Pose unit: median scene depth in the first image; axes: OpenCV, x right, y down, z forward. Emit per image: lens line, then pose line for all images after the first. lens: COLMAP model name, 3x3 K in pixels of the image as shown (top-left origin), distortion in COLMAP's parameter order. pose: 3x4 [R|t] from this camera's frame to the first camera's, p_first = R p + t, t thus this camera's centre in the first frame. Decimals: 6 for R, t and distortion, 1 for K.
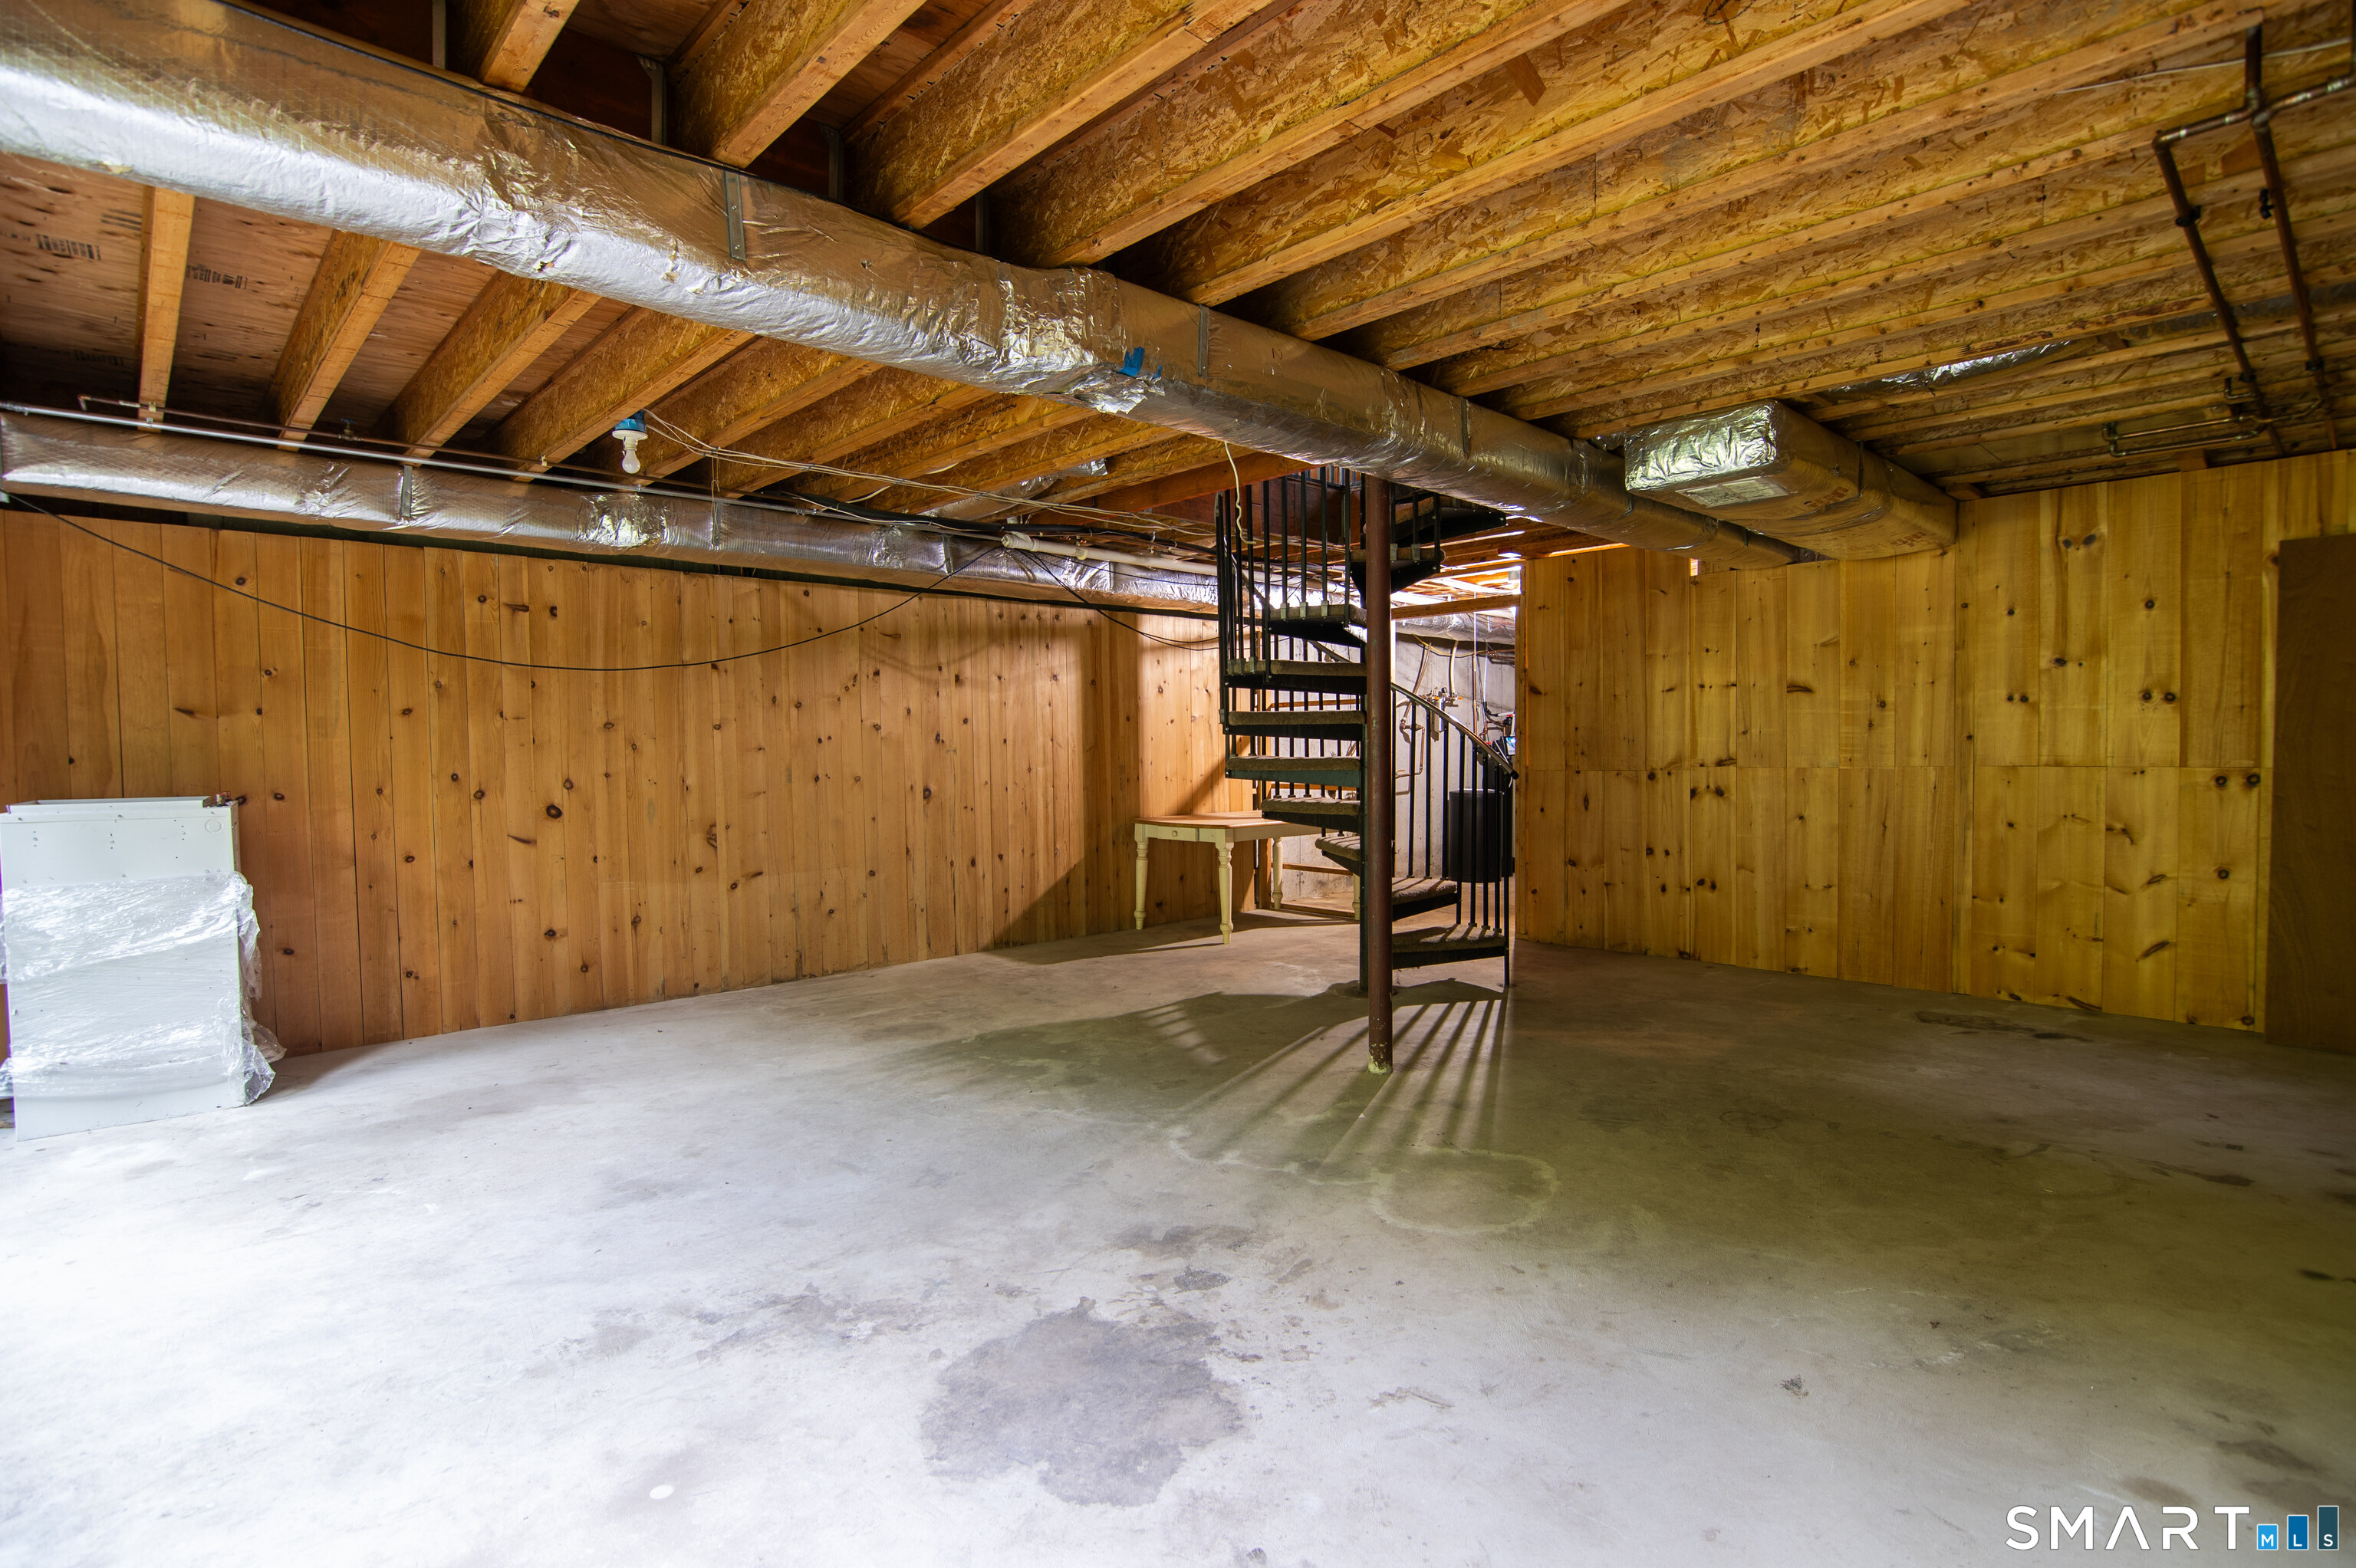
lens RADIAL K [[1145.2, 0, 1176.8], [0, 1145.2, 779.6], [0, 0, 1]] dist [-0.018758, 0.004772]
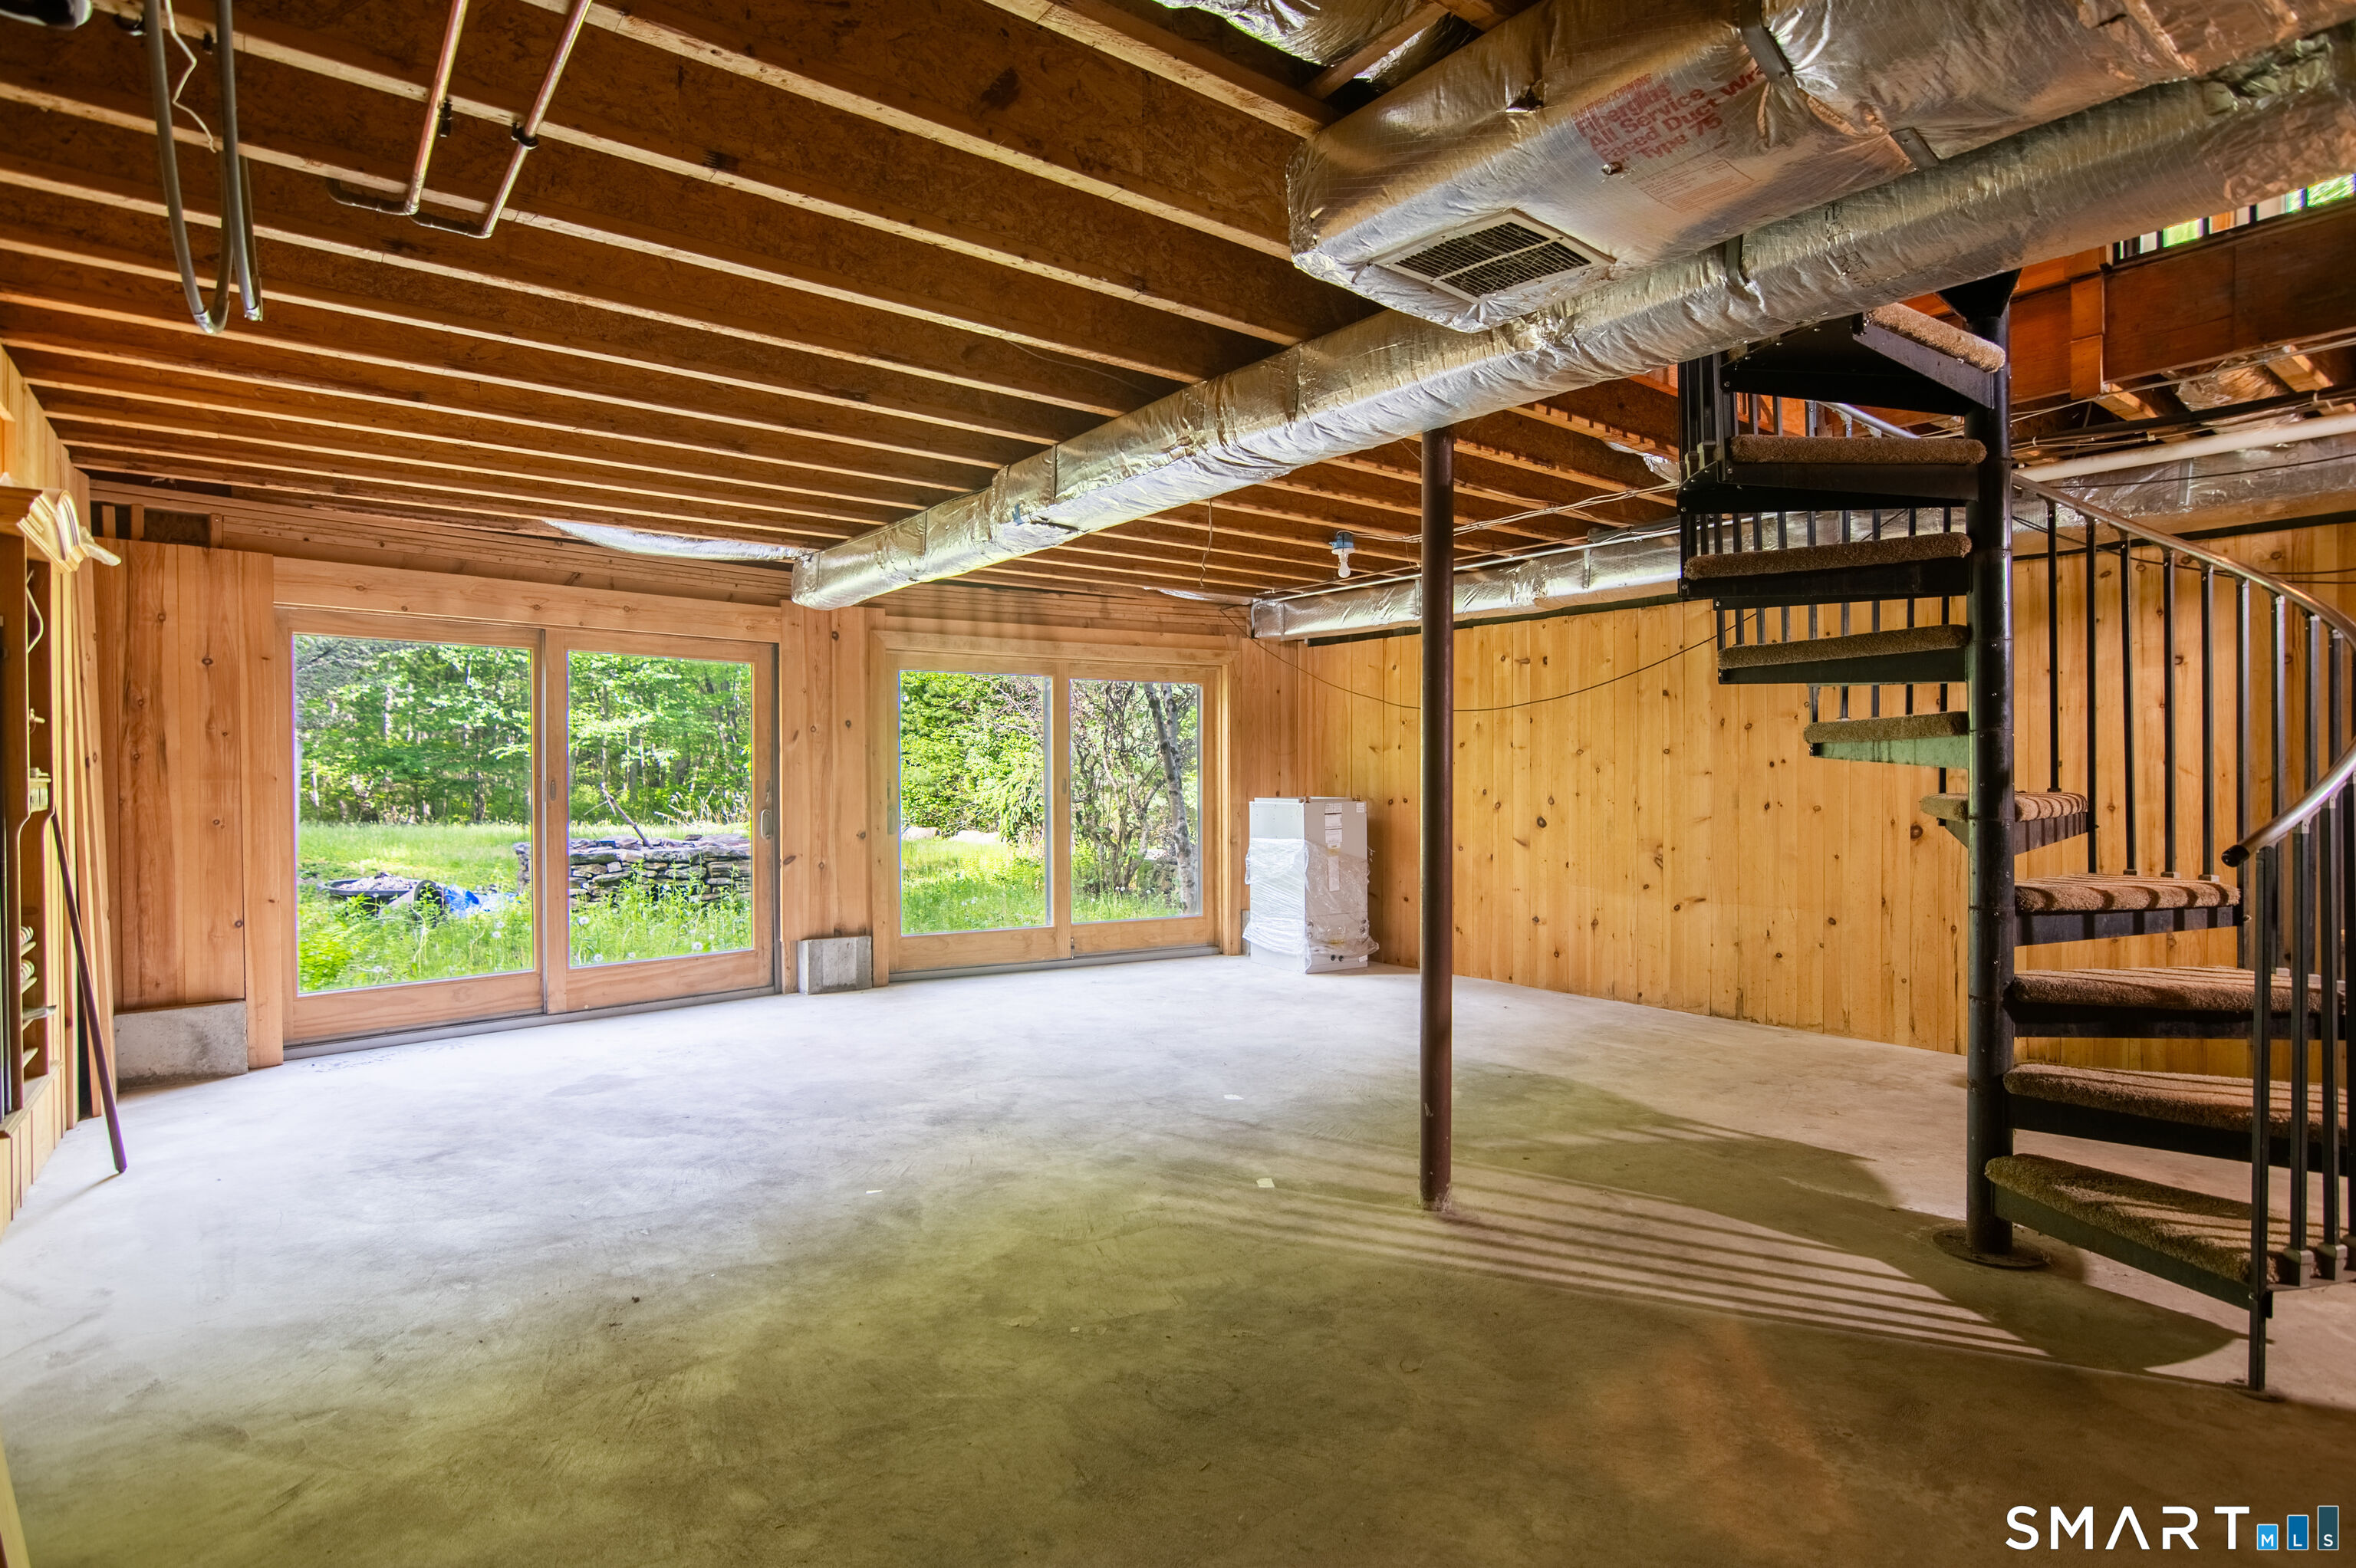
lens RADIAL K [[1214.6, 0, 1175.9], [0, 1214.6, 778.6], [0, 0, 1]] dist [-0.001147, -0.000015]
pose [[-0.096588, 0.014524, -0.995218, 0.807497], [-0.024515, 0.999555, 0.016966, -0.032079], [0.995023, 0.026036, -0.096189, 0.728019]]
